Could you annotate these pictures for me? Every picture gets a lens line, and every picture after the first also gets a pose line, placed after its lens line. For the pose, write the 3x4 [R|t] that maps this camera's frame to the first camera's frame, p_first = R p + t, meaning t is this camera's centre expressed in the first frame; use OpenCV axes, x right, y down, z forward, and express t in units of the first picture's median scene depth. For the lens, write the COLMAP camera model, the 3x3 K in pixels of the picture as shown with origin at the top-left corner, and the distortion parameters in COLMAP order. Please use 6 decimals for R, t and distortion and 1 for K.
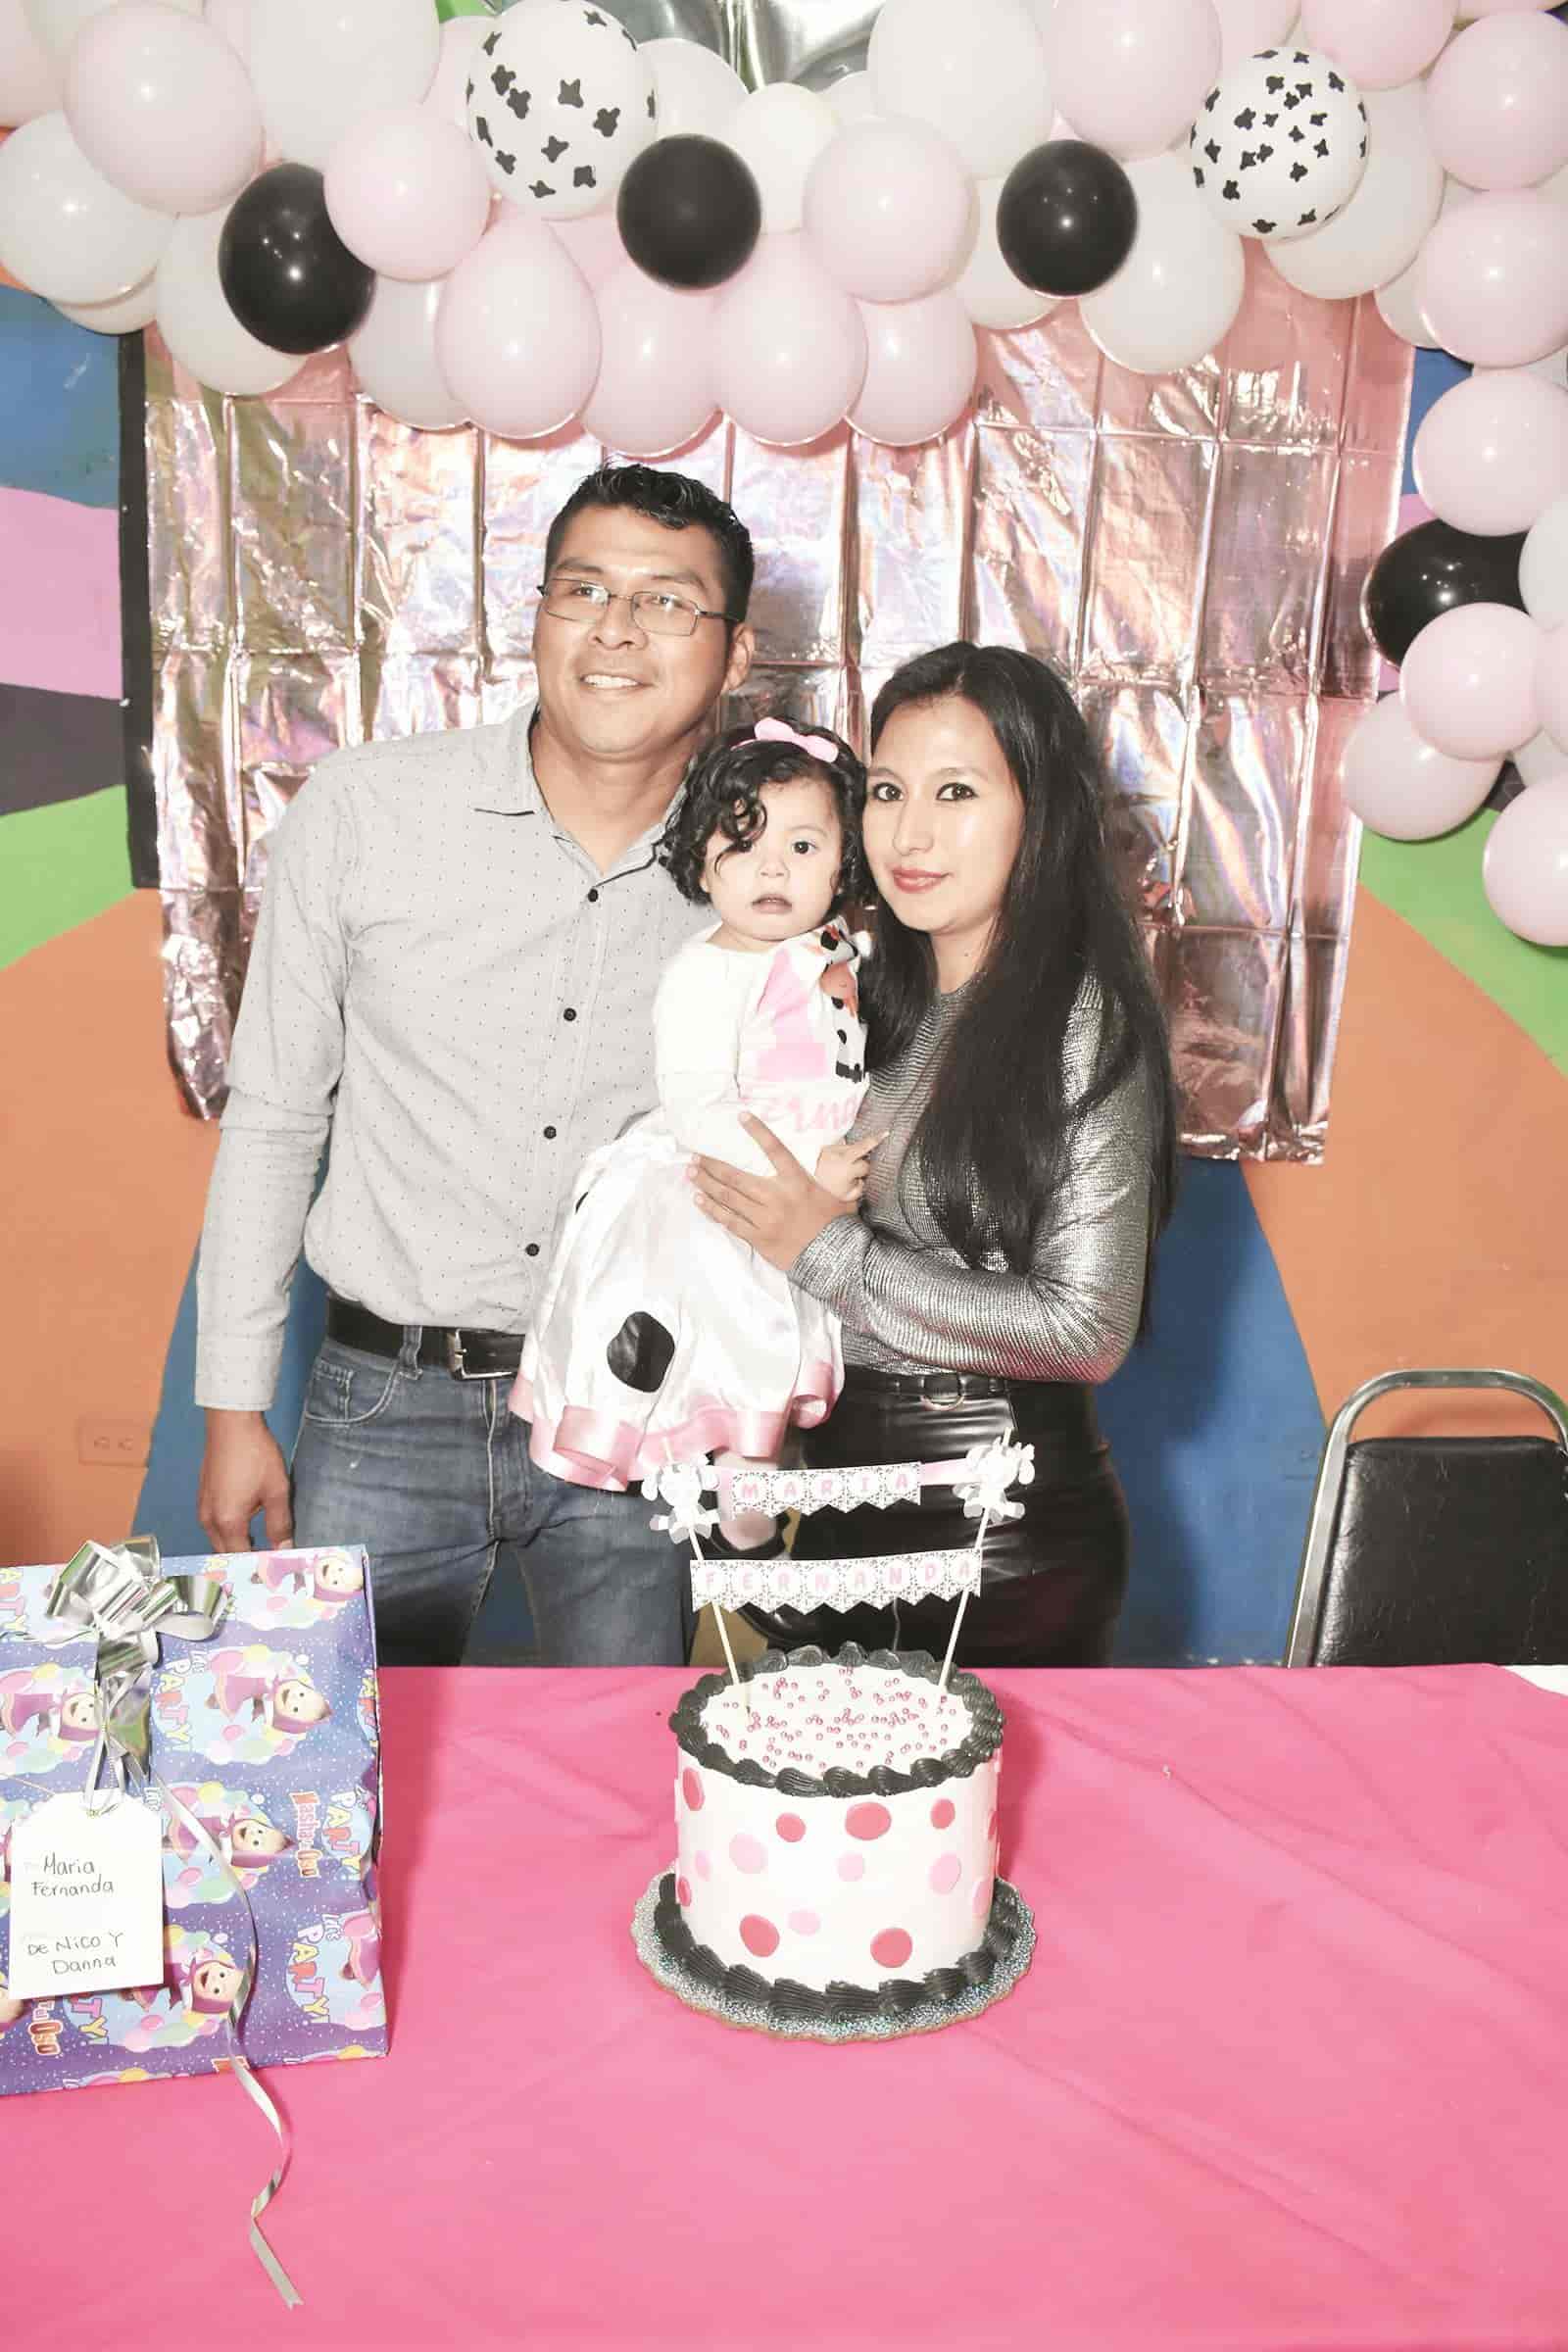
lens RADIAL K [[2062.4, 0, 784.0], [0, 2062.4, 1176.0], [0, 0, 1]] dist [-0.020101, -0.000591]
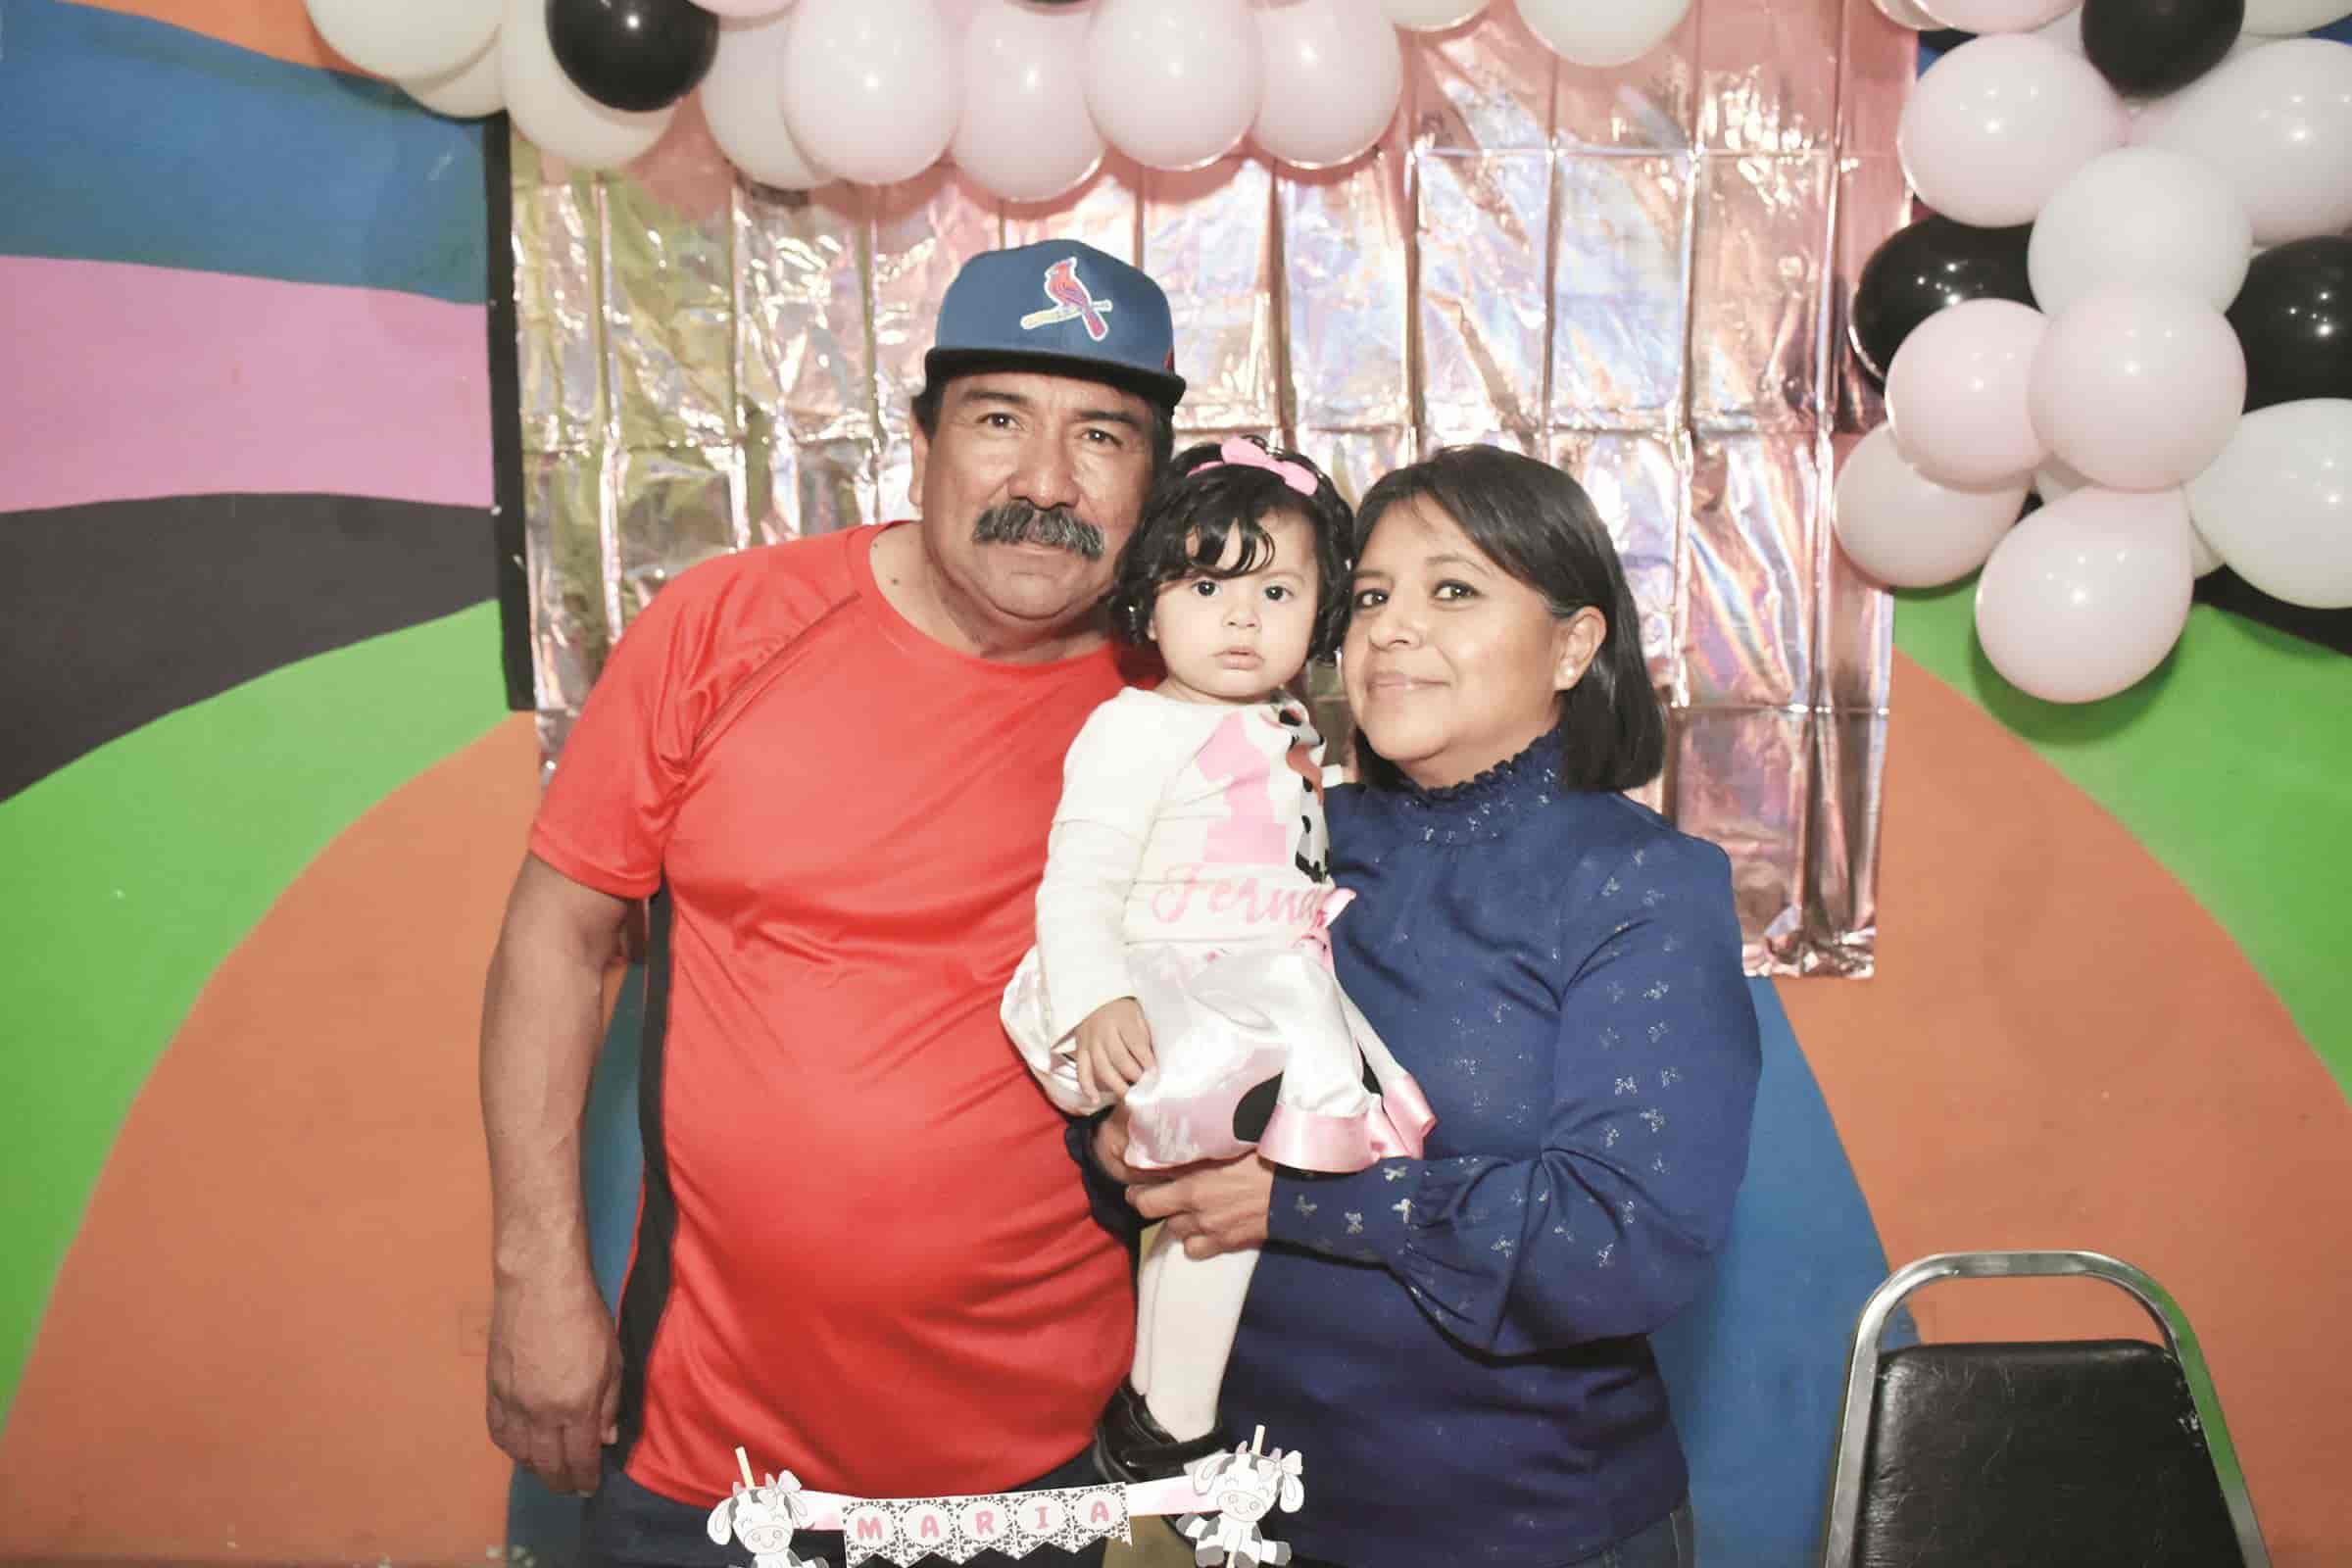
lens RADIAL K [[2062.4, 0, 1176.0], [0, 2062.4, 784.0], [0, 0, 1]] dist [-0.020101, -0.000591]
pose [[0.994817, -0.037872, -0.094368, 0.079367], [0.028075, 0.994278, -0.103069, -0.007712], [0.097731, 0.099886, 0.990188, 0.169805]]
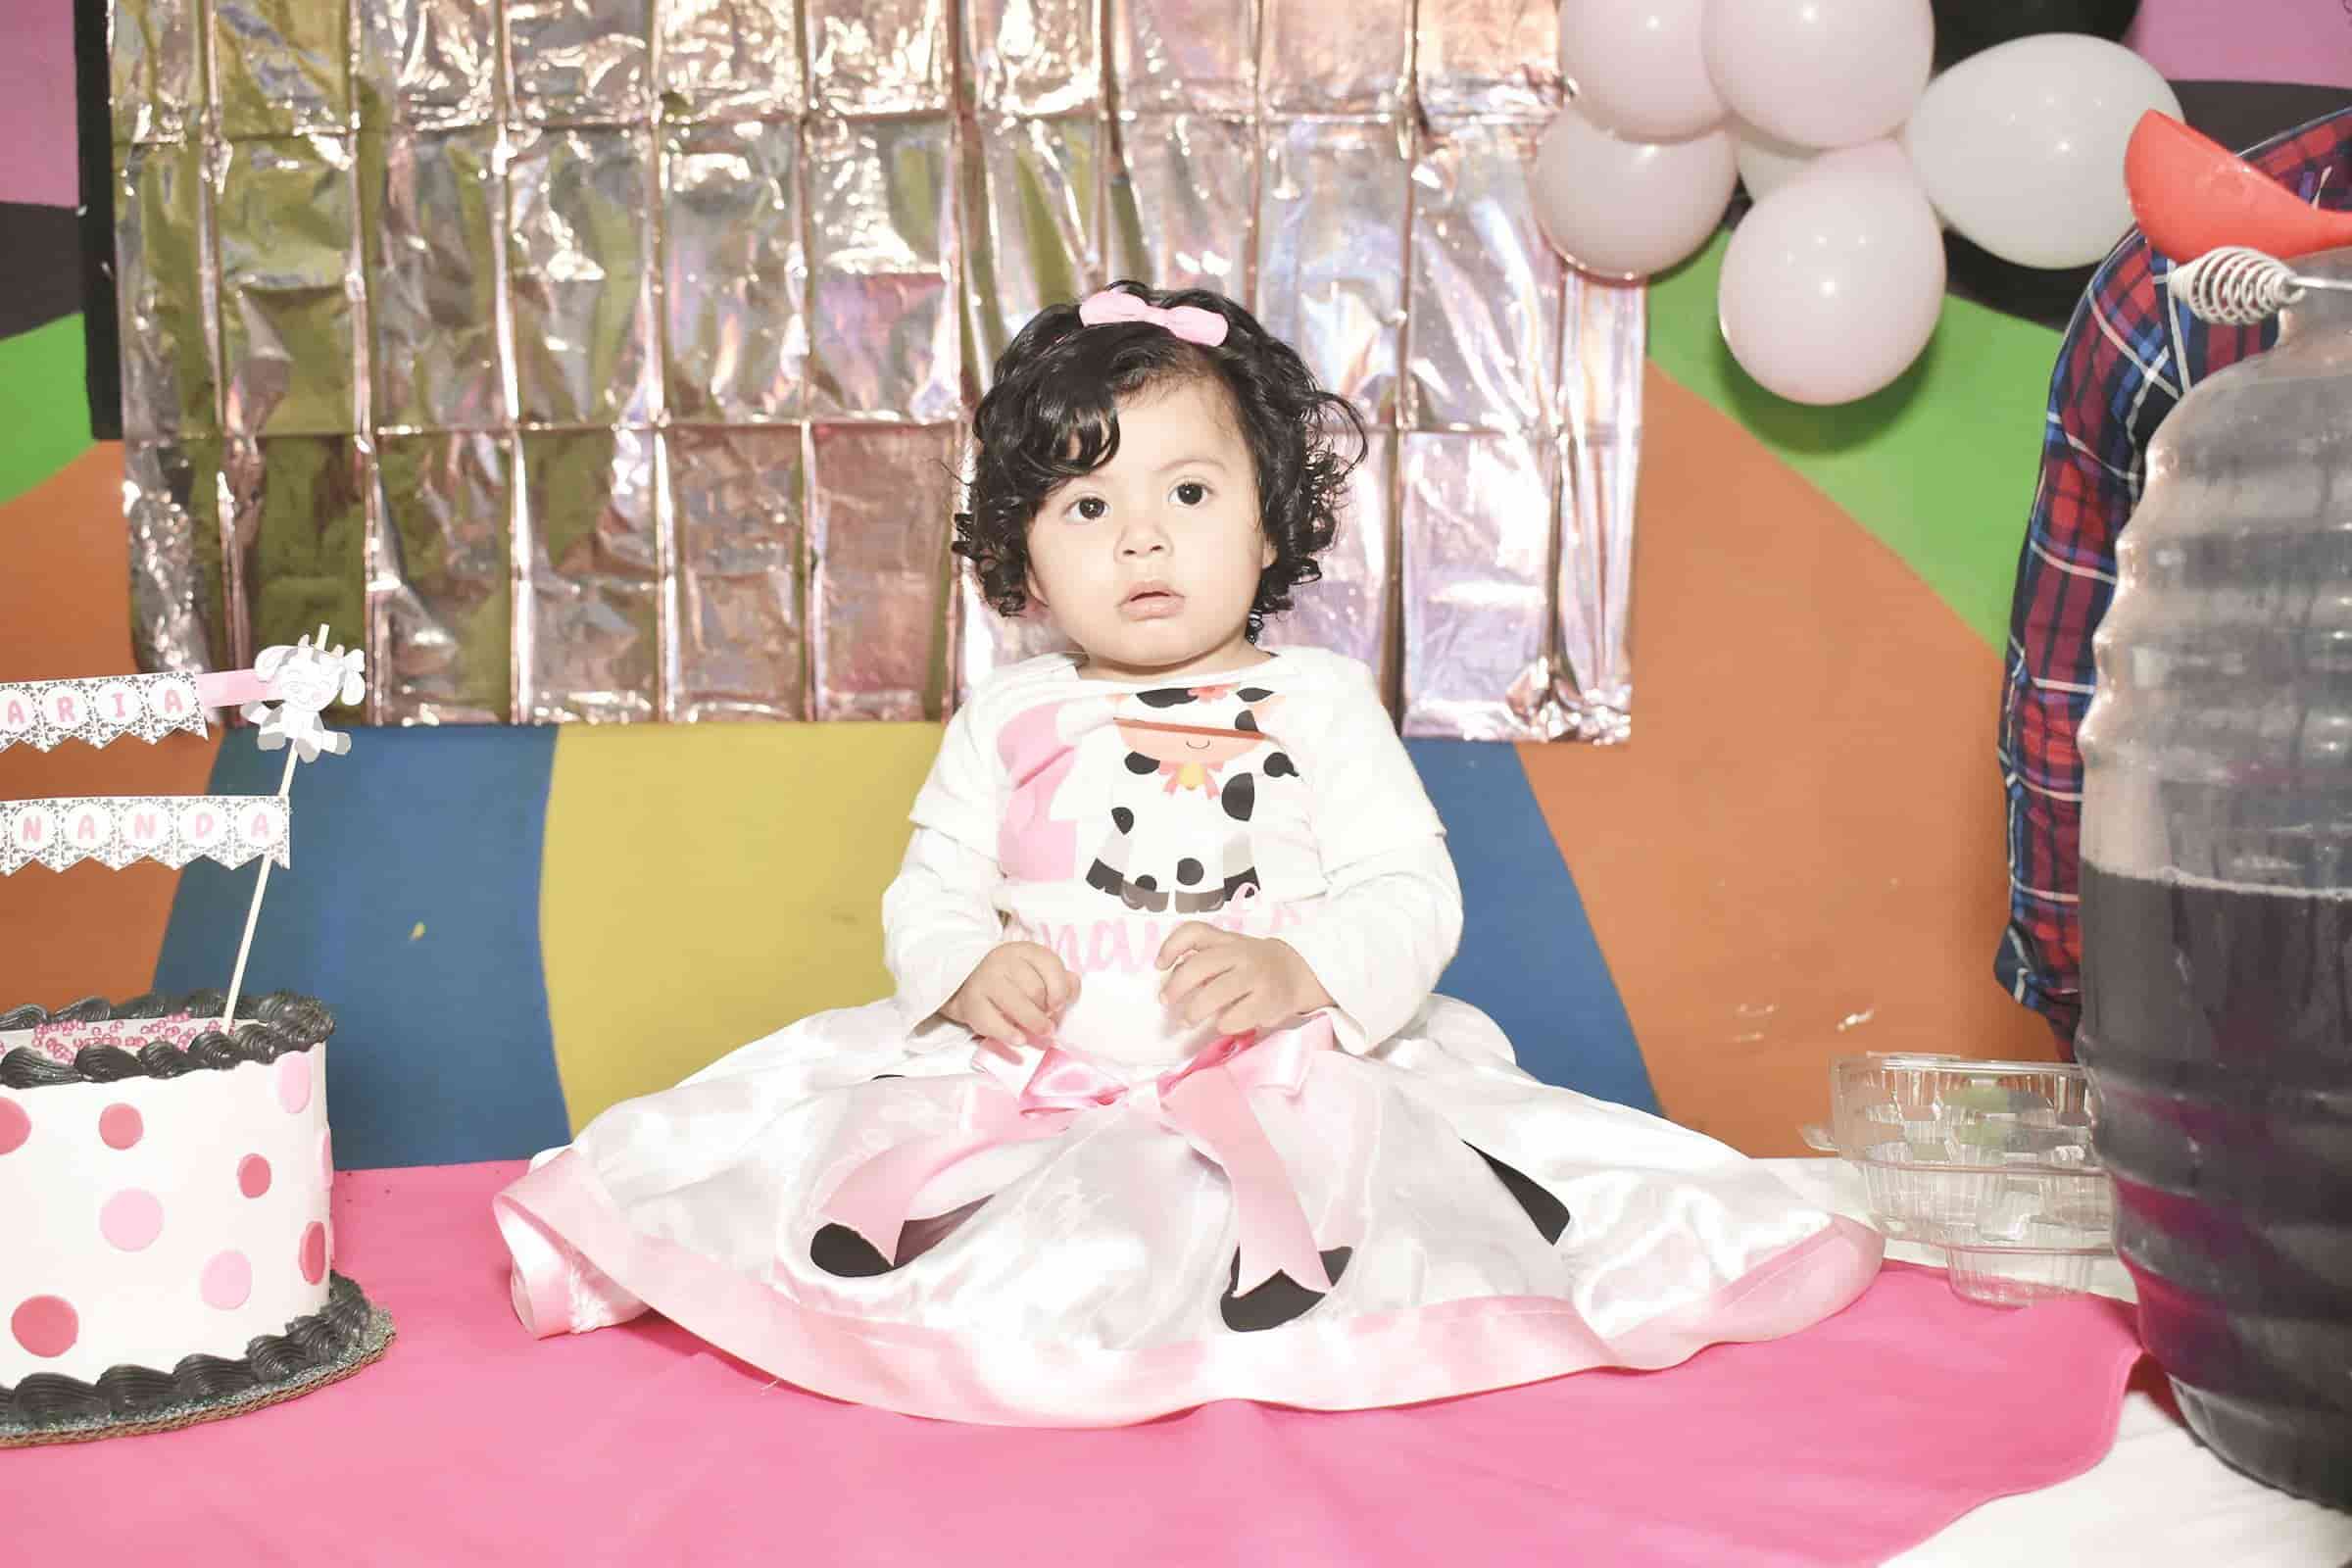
lens RADIAL K [[2616.6, 0, 1146.4], [0, 2616.6, 773.7], [0, 0, 1]] dist [-0.006909, -0.024093]
pose [[0.993556, -0.028224, -0.109769, 0.253430], [0.015036, 0.992760, -0.119169, 0.148210], [0.112338, 0.116750, 0.986788, 0.080377]]
